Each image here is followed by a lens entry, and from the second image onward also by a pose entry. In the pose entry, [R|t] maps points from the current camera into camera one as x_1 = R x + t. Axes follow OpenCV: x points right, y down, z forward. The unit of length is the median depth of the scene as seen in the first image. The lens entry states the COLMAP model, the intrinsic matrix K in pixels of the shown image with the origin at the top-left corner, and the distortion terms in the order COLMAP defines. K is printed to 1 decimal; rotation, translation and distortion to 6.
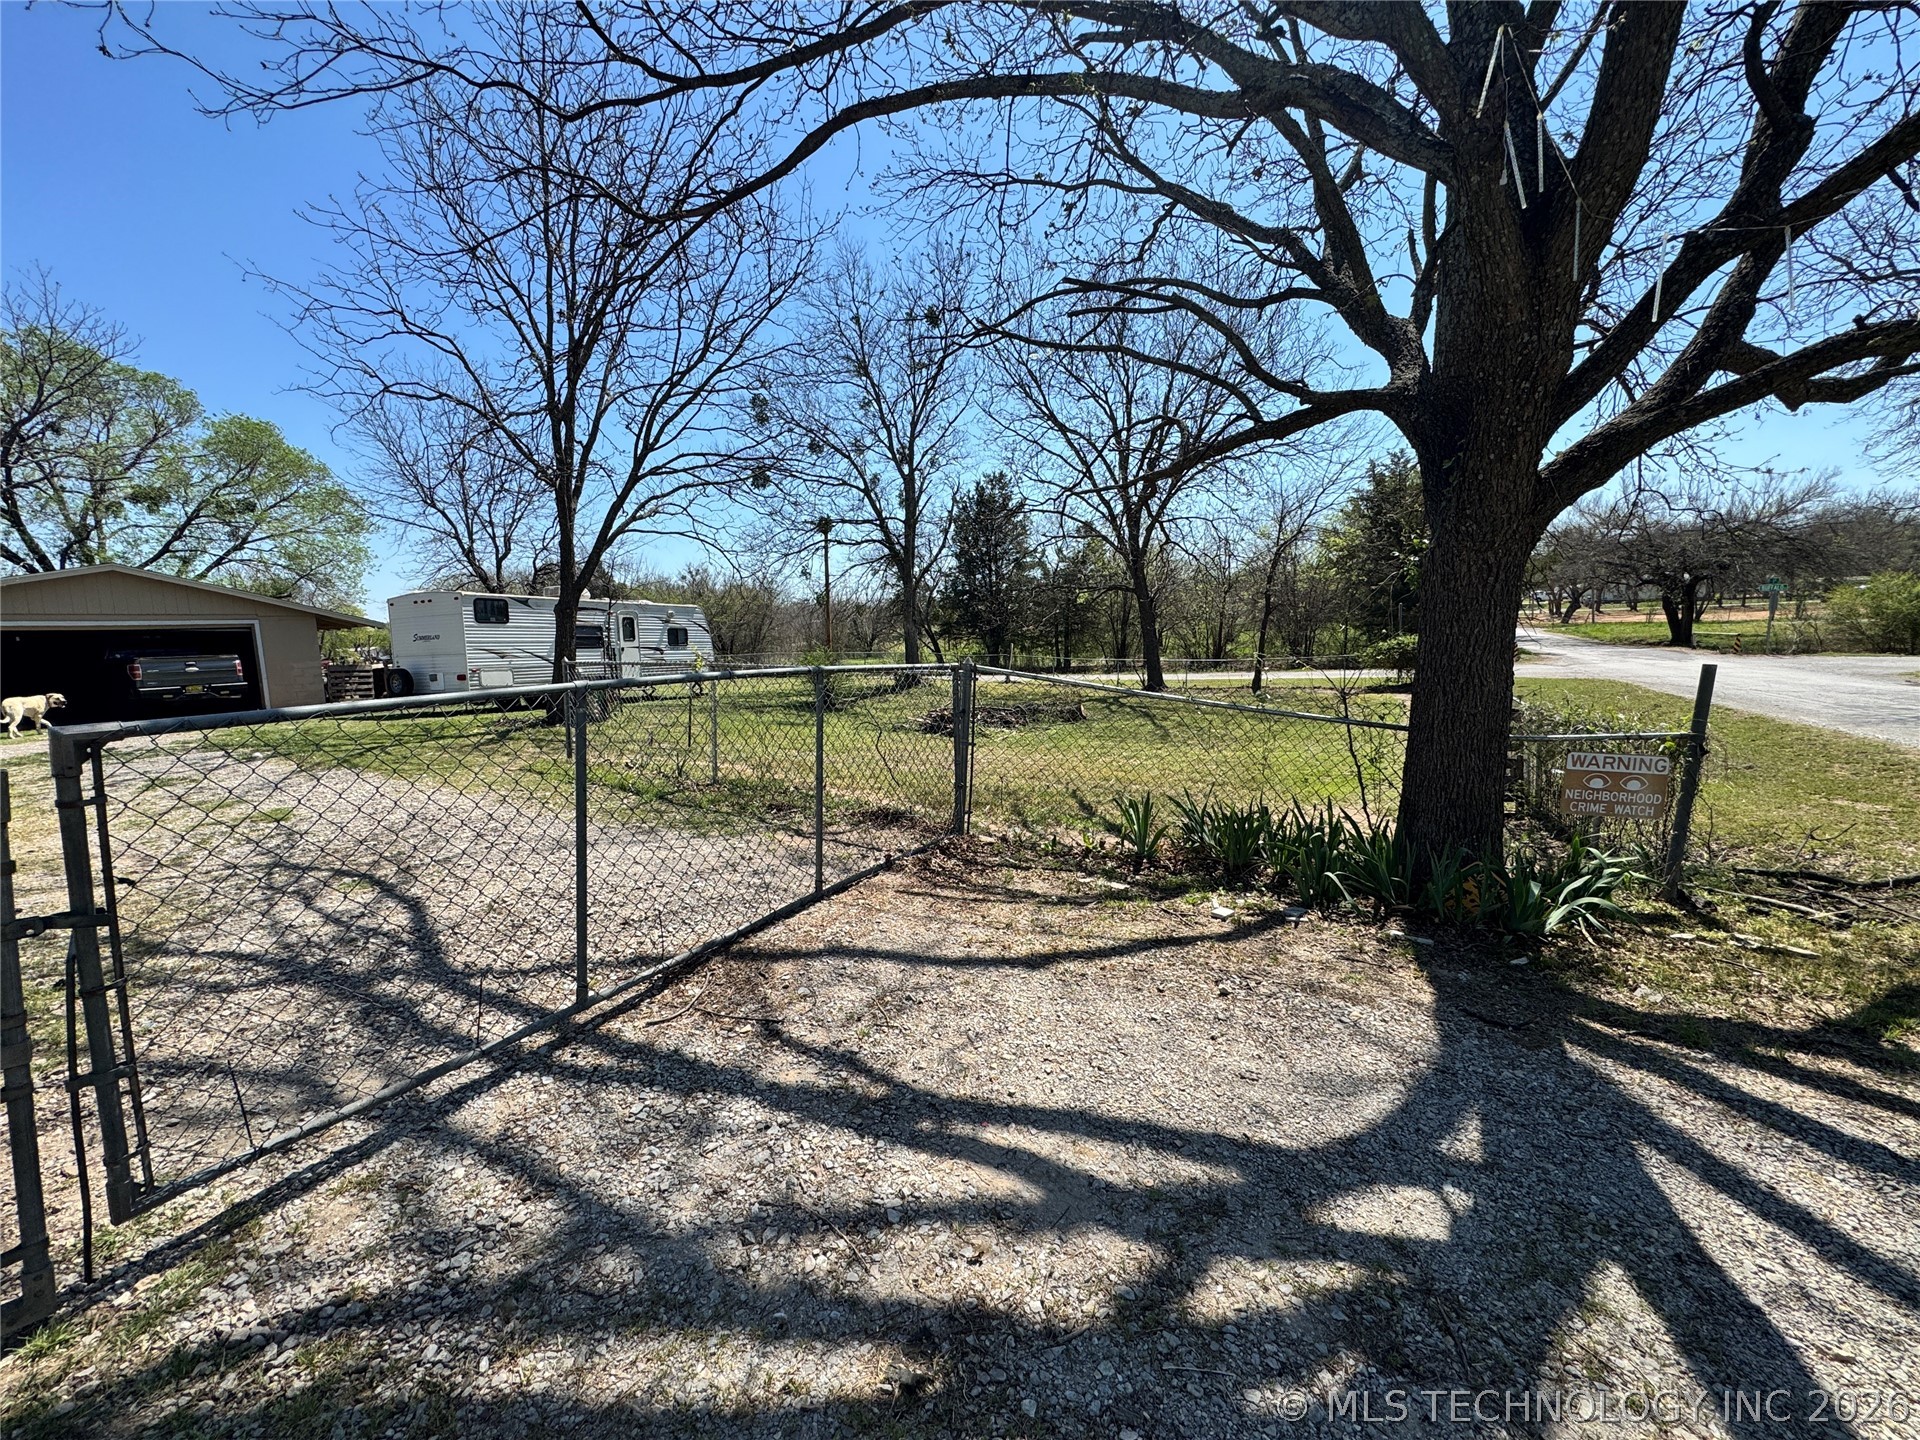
lens RADIAL K [[764.9, 0, 965.8], [0, 764.9, 718.2], [0, 0, 1]] dist [-0.001989, 0.000550]
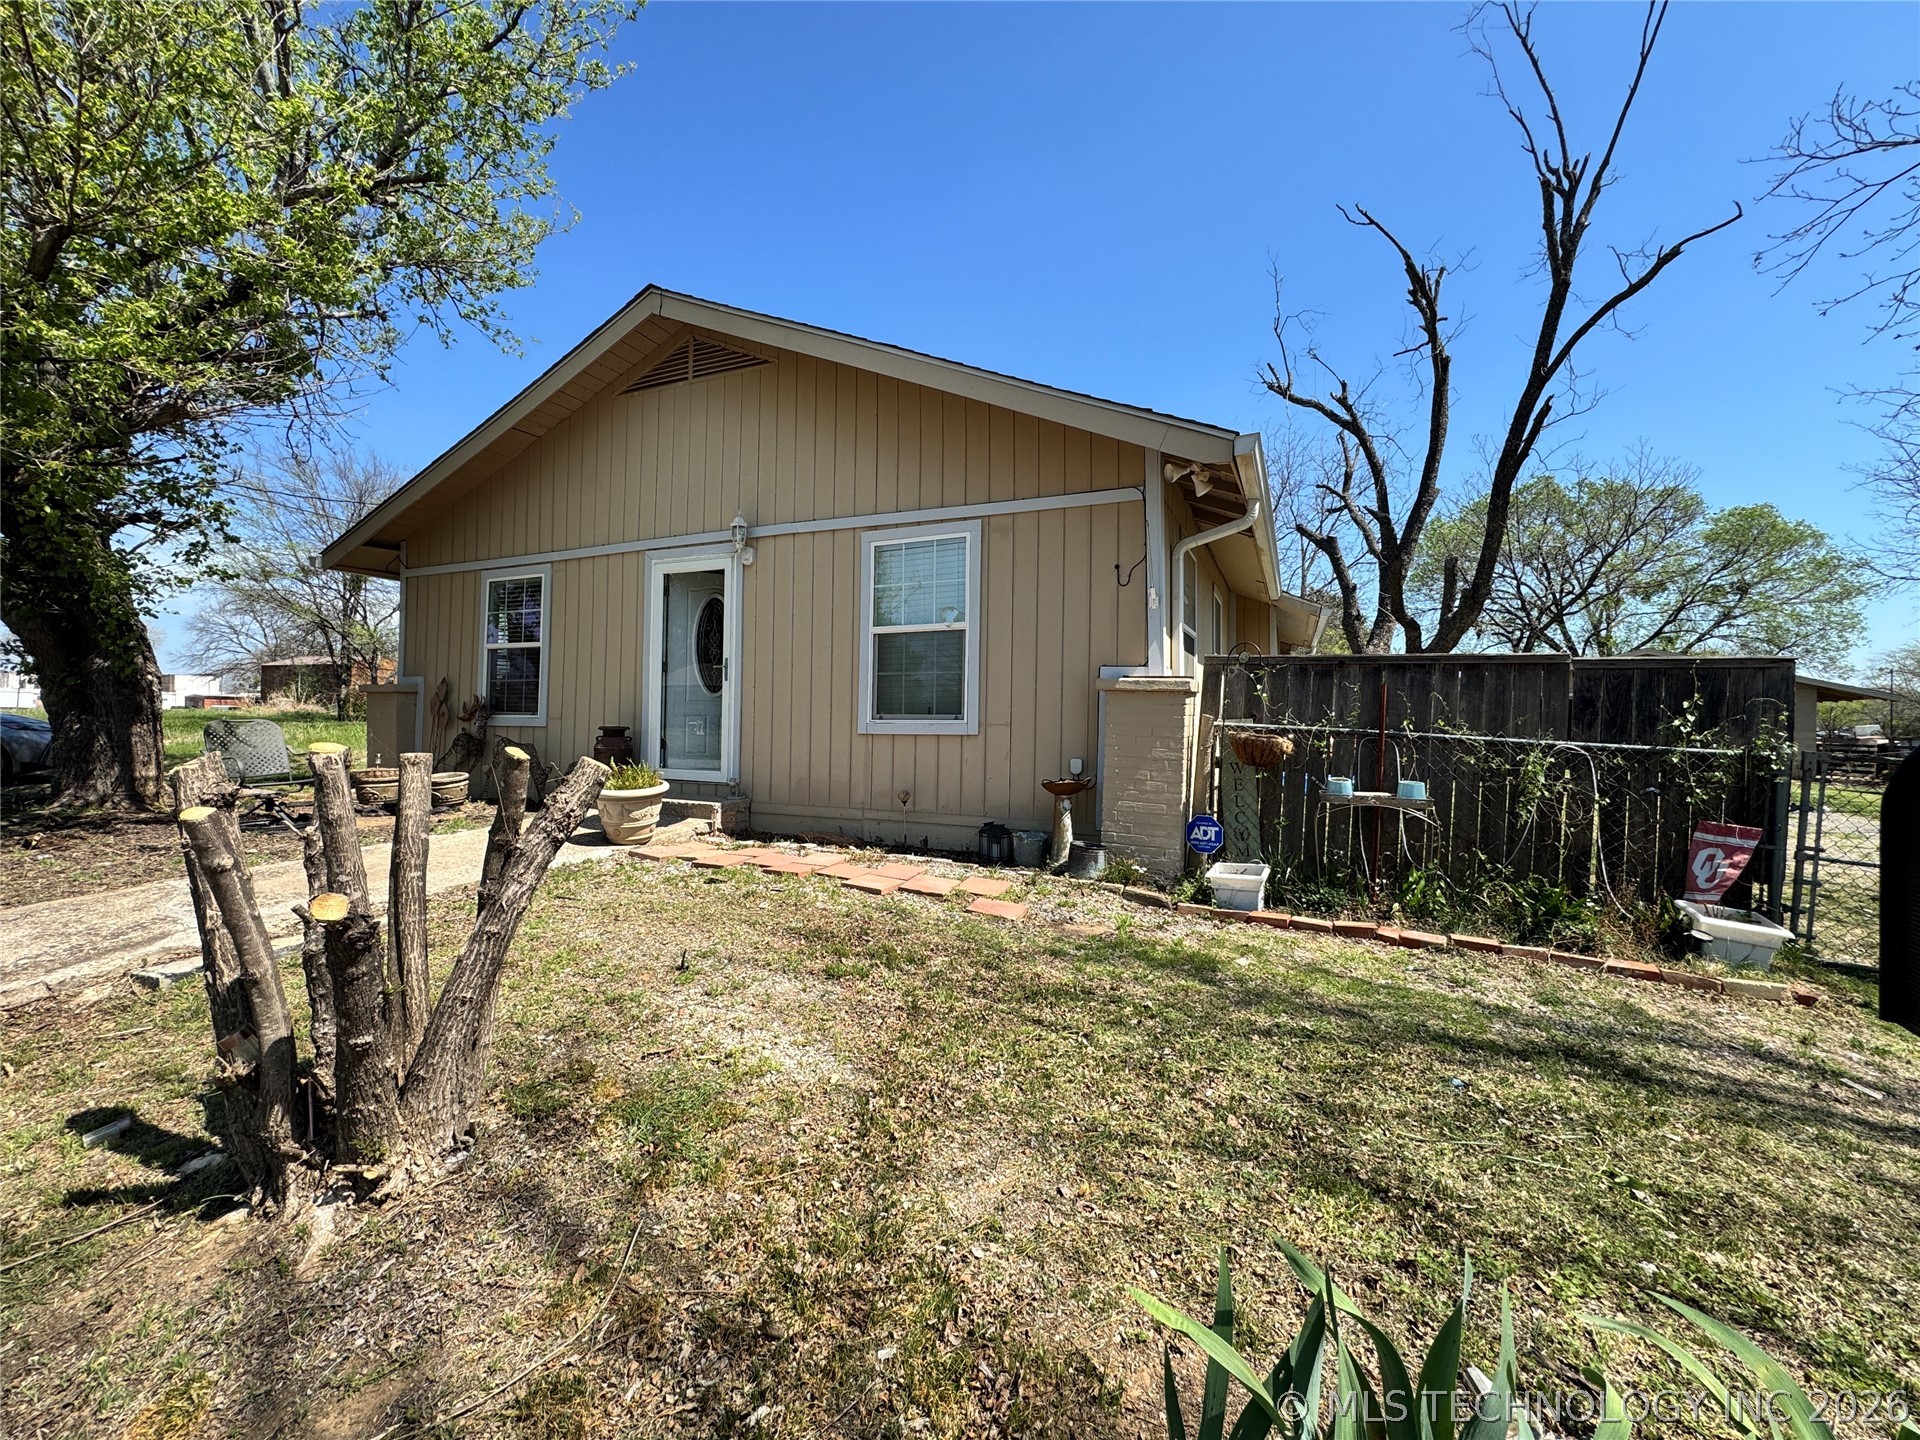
lens RADIAL K [[764.9, 0, 964.2], [0, 764.9, 712.1], [0, 0, 1]] dist [-0.001989, 0.000550]
pose [[0.085606, 0.028058, -0.995934, 0.049342], [-0.124455, 0.992075, 0.017251, 0.017067], [0.988525, 0.122472, 0.088420, -0.164499]]
